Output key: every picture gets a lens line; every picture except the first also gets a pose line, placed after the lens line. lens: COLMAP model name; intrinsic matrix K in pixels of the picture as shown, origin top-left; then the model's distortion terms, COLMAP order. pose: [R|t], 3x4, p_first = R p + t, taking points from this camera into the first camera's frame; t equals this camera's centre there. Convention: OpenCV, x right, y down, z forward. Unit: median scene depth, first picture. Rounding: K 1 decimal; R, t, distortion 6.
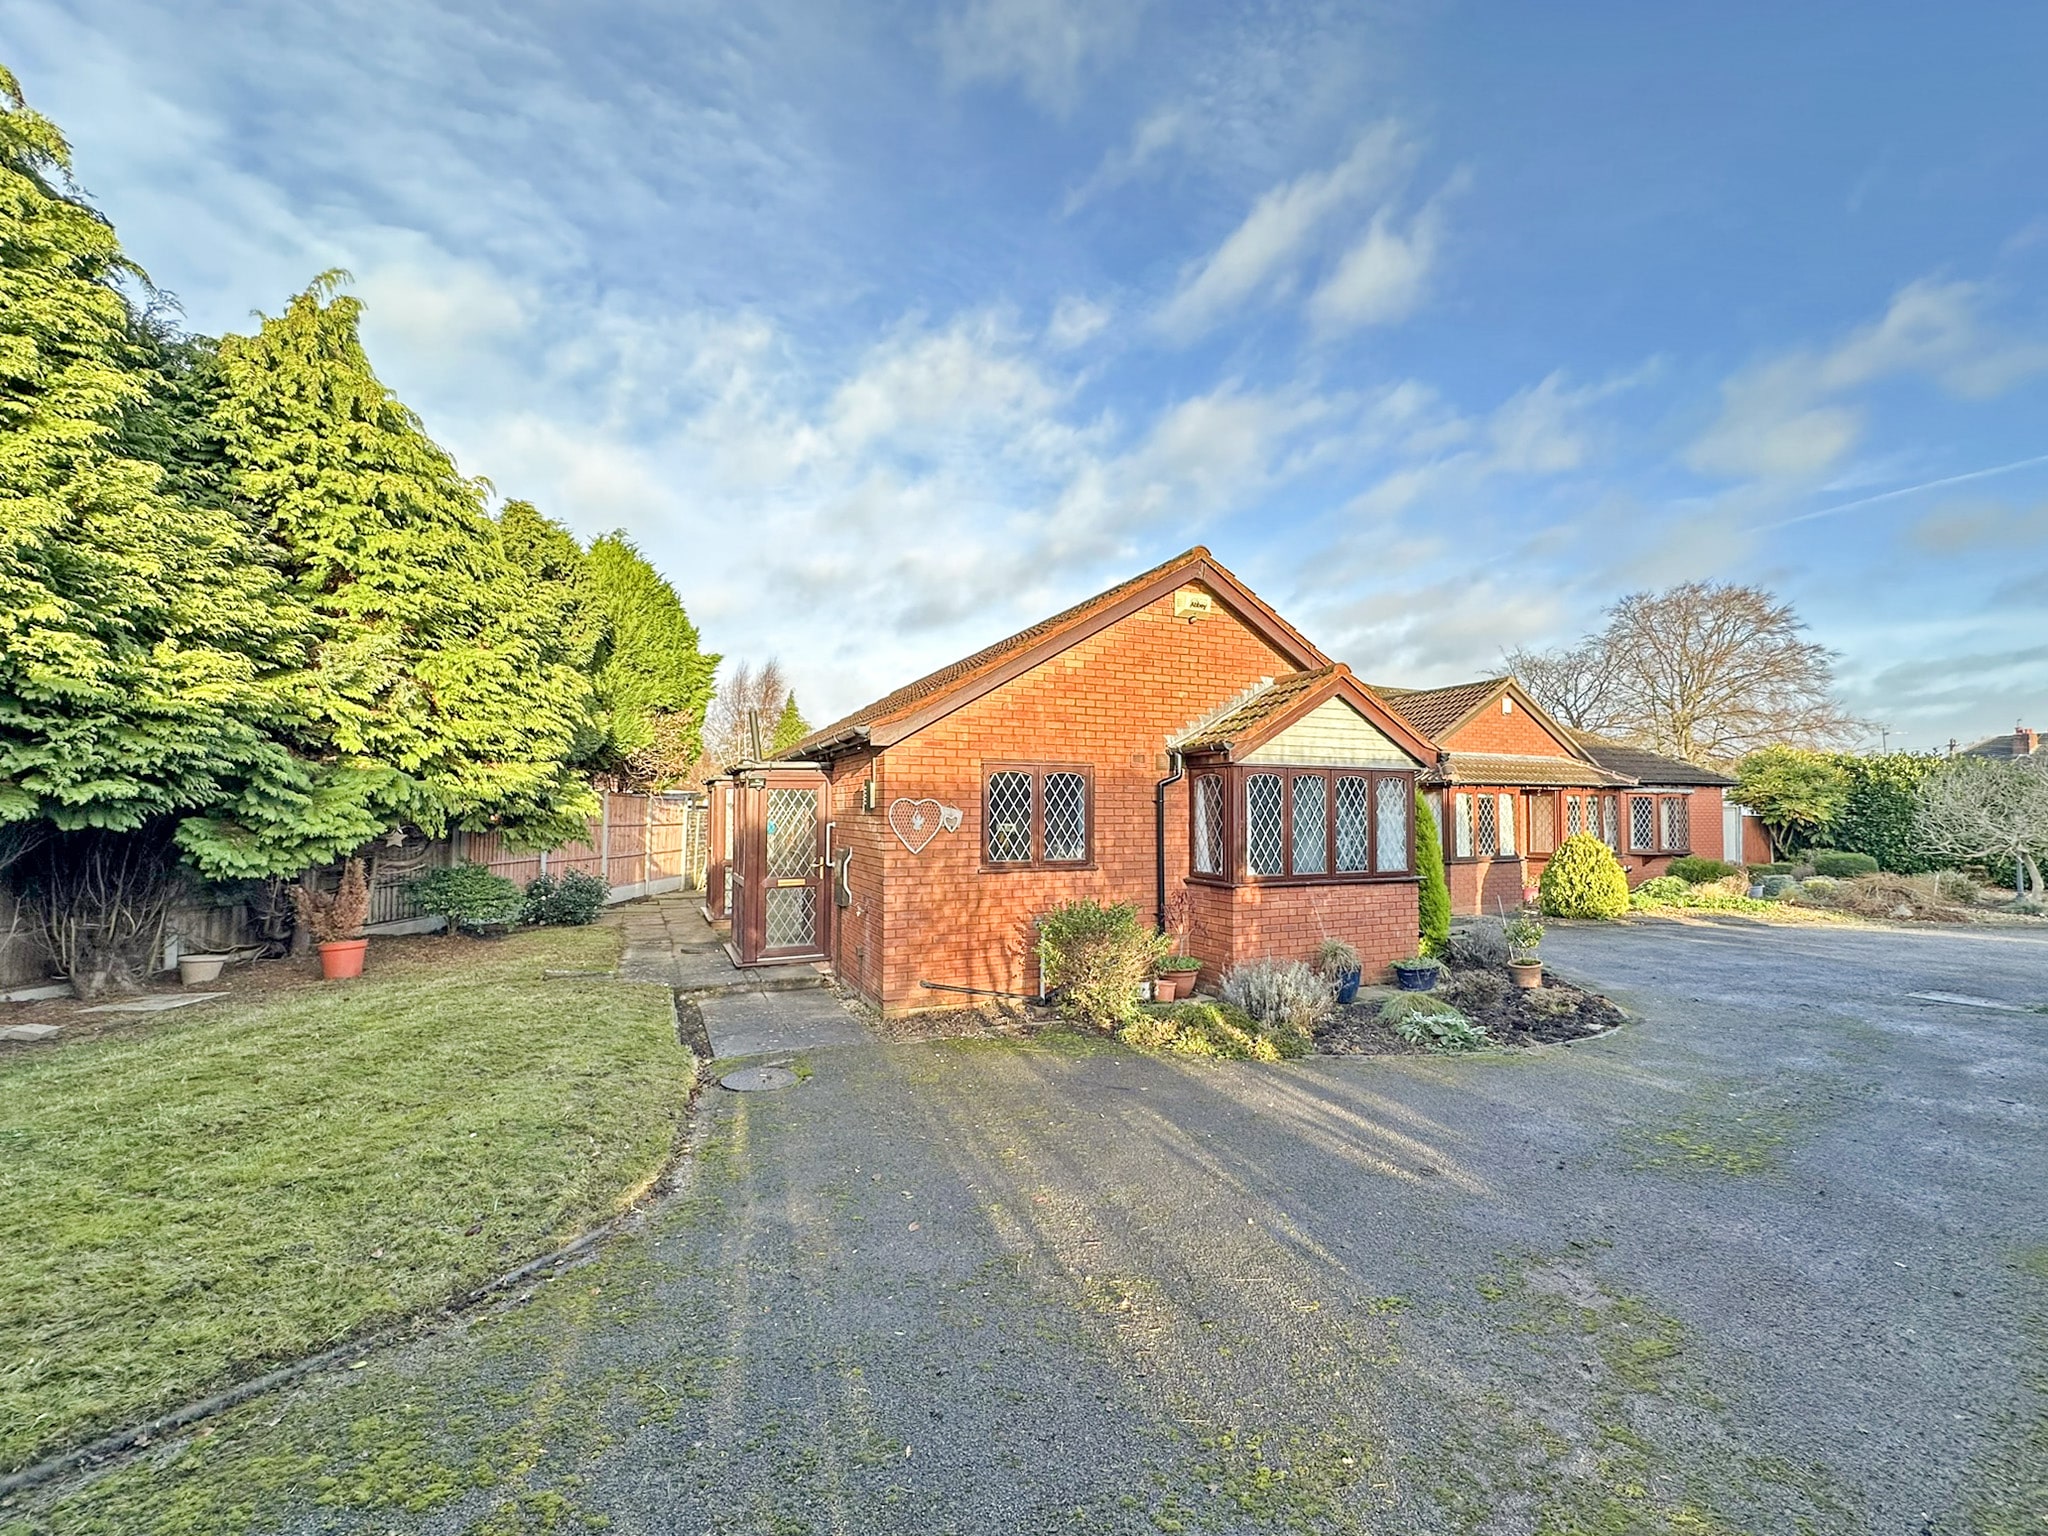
lens RADIAL K [[820.3, 0, 1024.0], [0, 820.3, 768.0], [0, 0, 1]] dist [-0.002996, -0.000221]
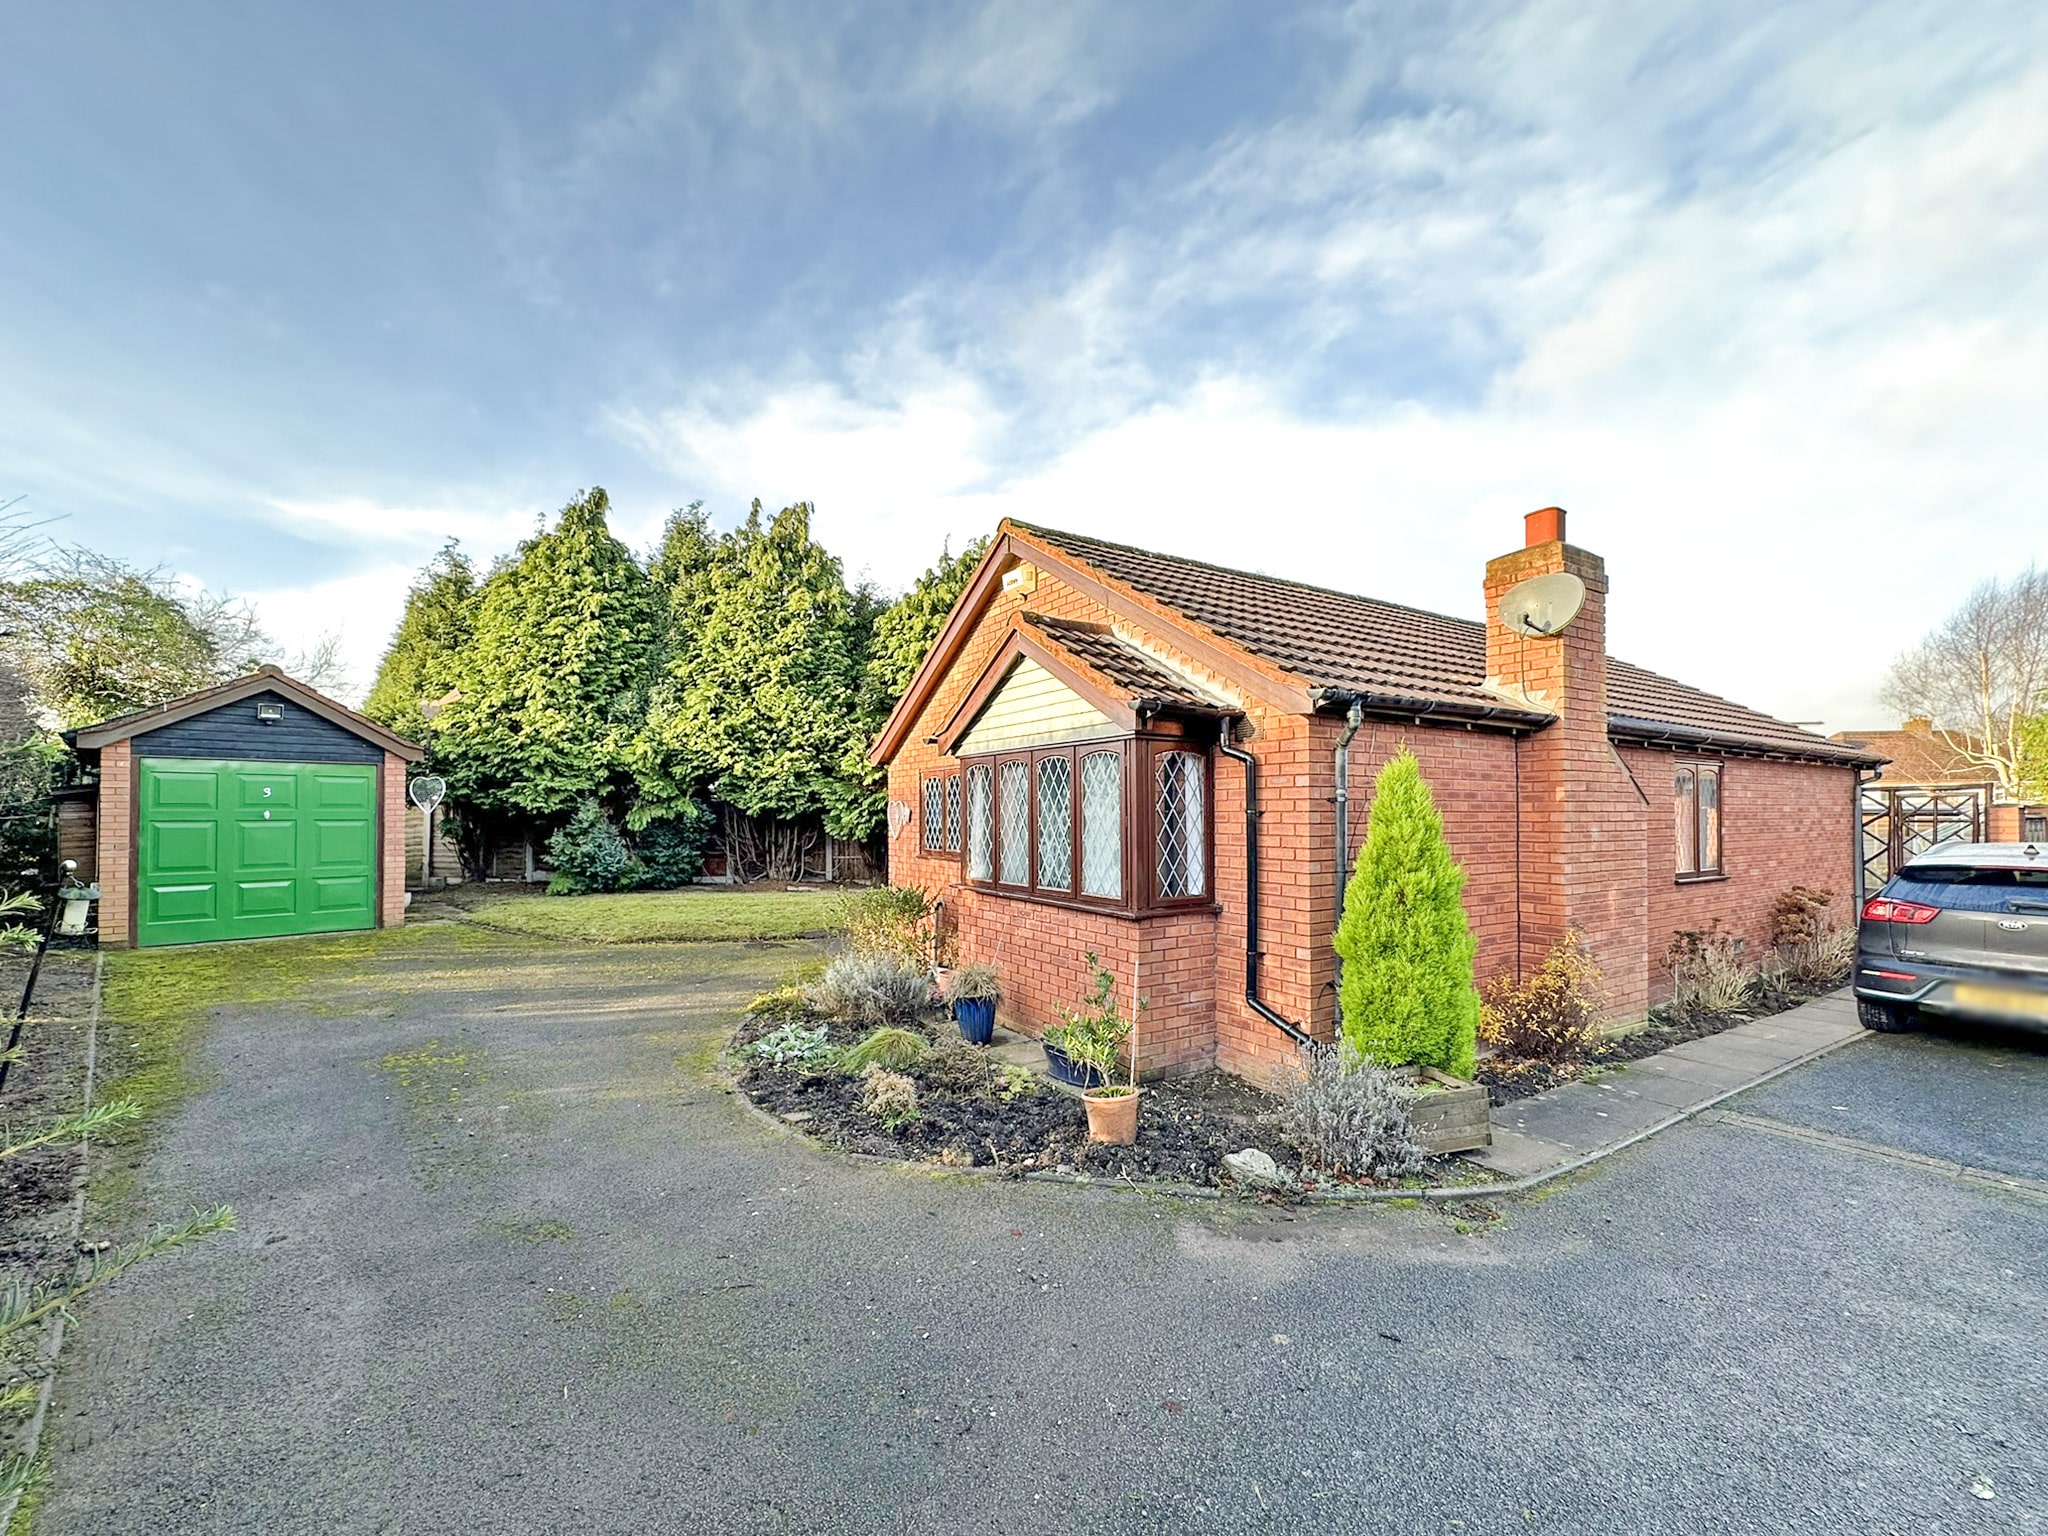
lens RADIAL K [[834.2, 0, 1020.1], [0, 834.2, 805.2], [0, 0, 1]] dist [0.000465, 0.000207]
pose [[0.127710, -0.013823, -0.991715, 1.260817], [0.054973, 0.998464, -0.006838, 0.063066], [0.990287, -0.053644, 0.128274, 0.986735]]
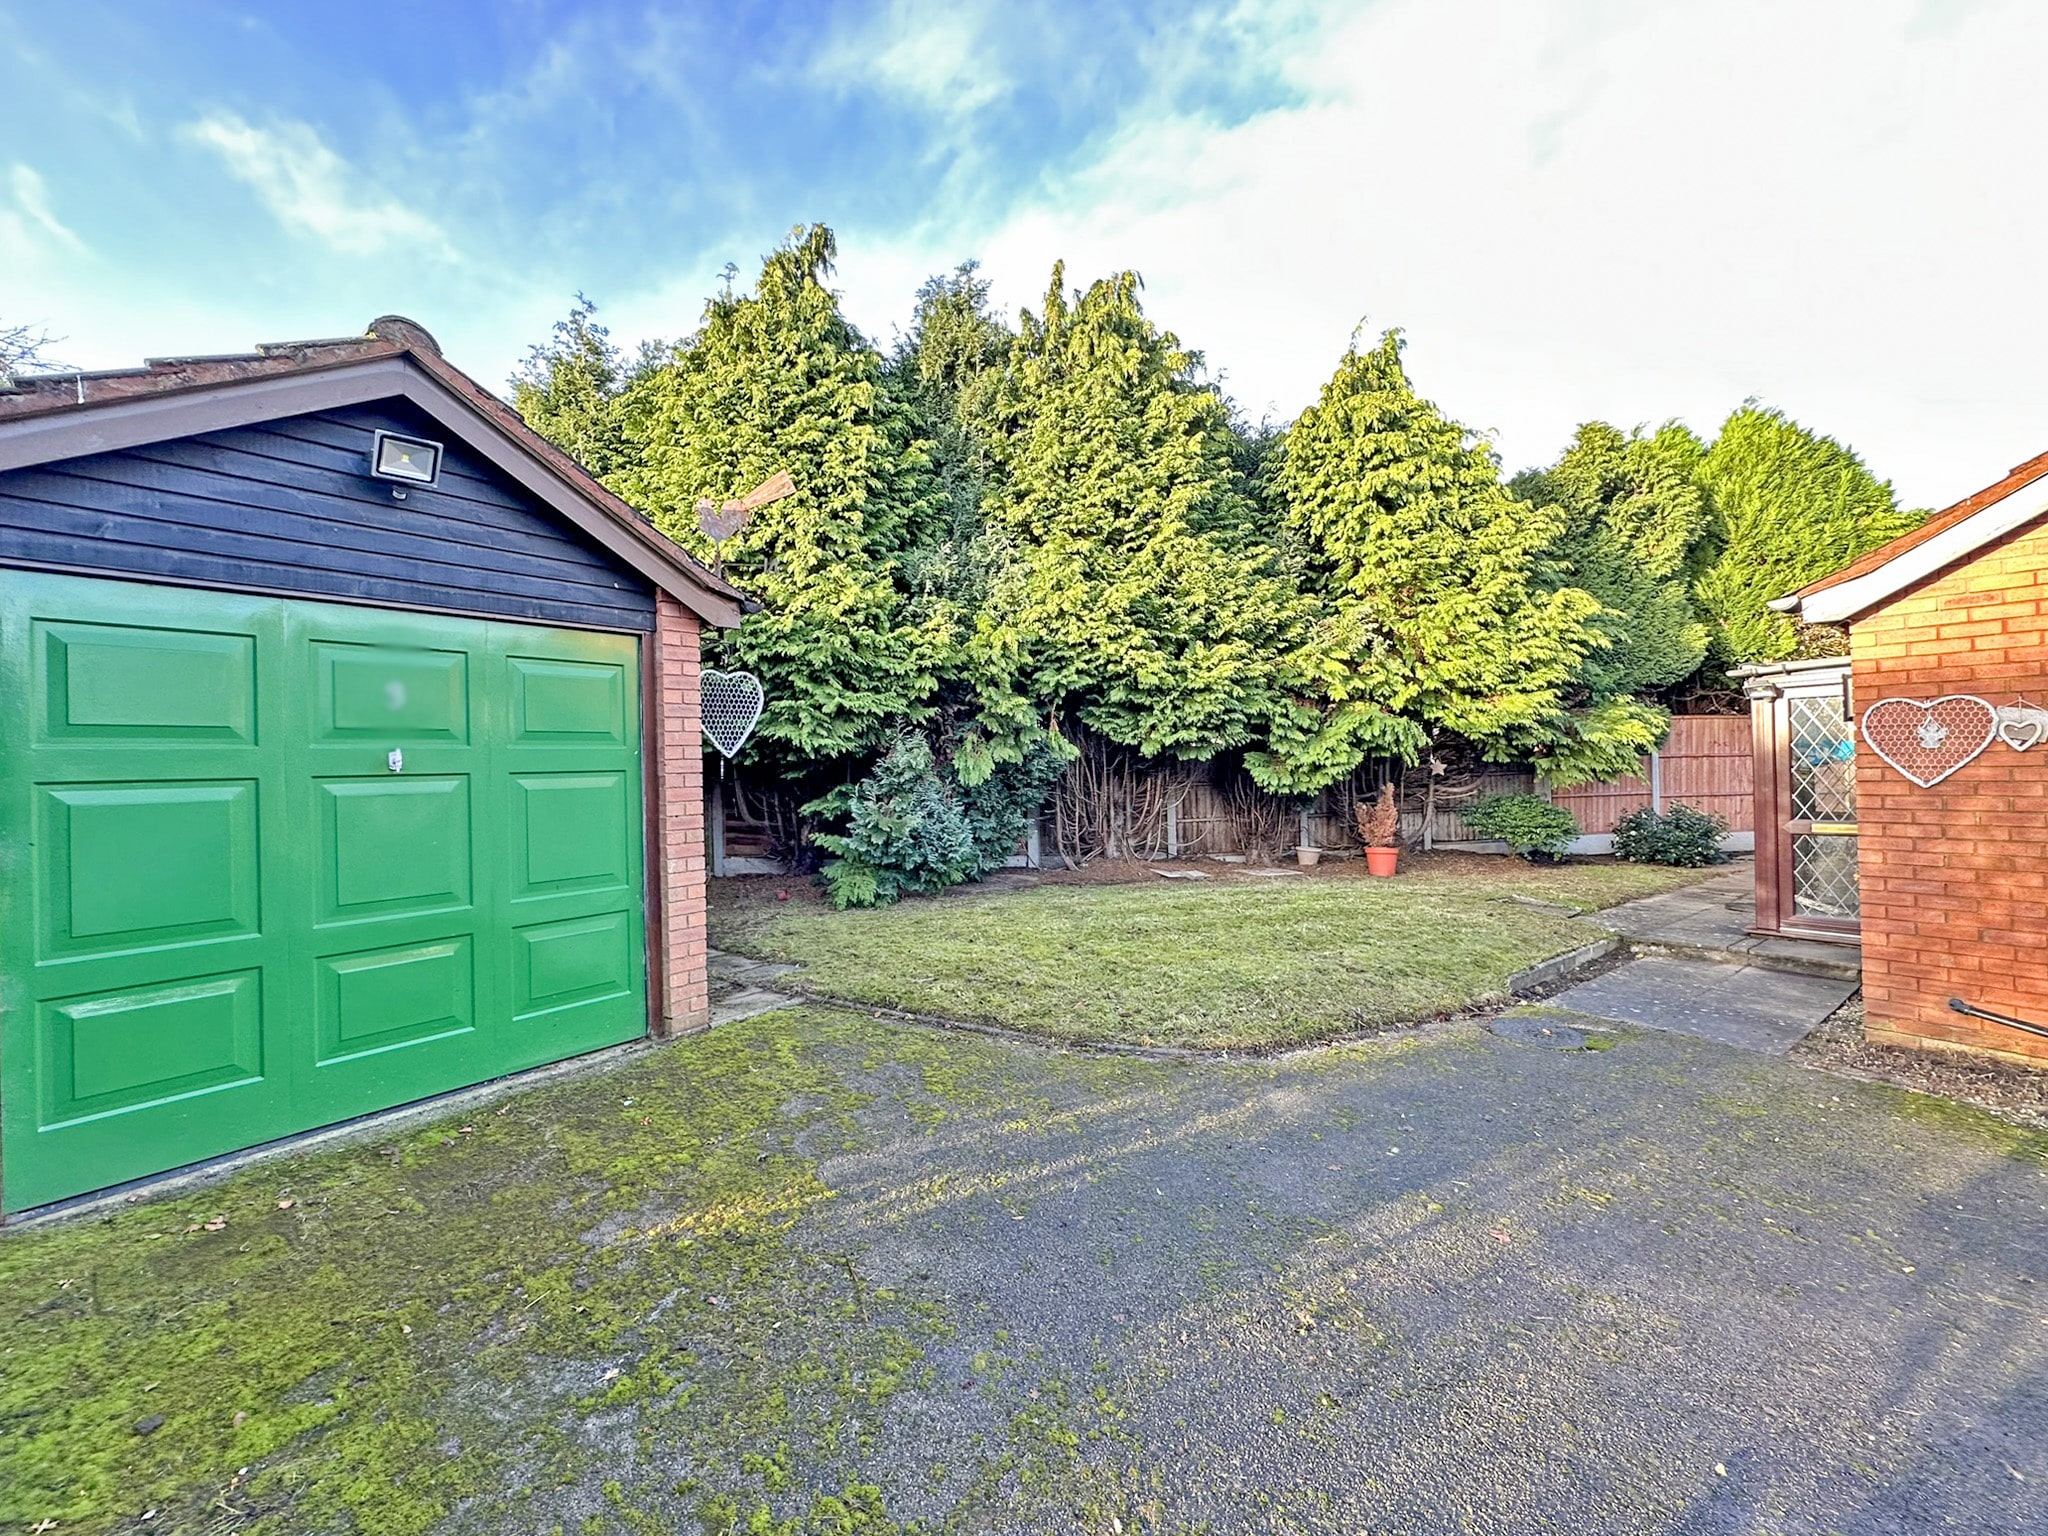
lens RADIAL K [[817.7, 0, 1037.4], [0, 817.7, 762.2], [0, 0, 1]] dist [-0.002192, -0.000101]
pose [[0.208432, -0.010358, -0.977982, 0.313447], [0.078185, 0.996920, 0.006105, 0.029877], [0.974907, -0.077736, 0.208599, 0.224071]]
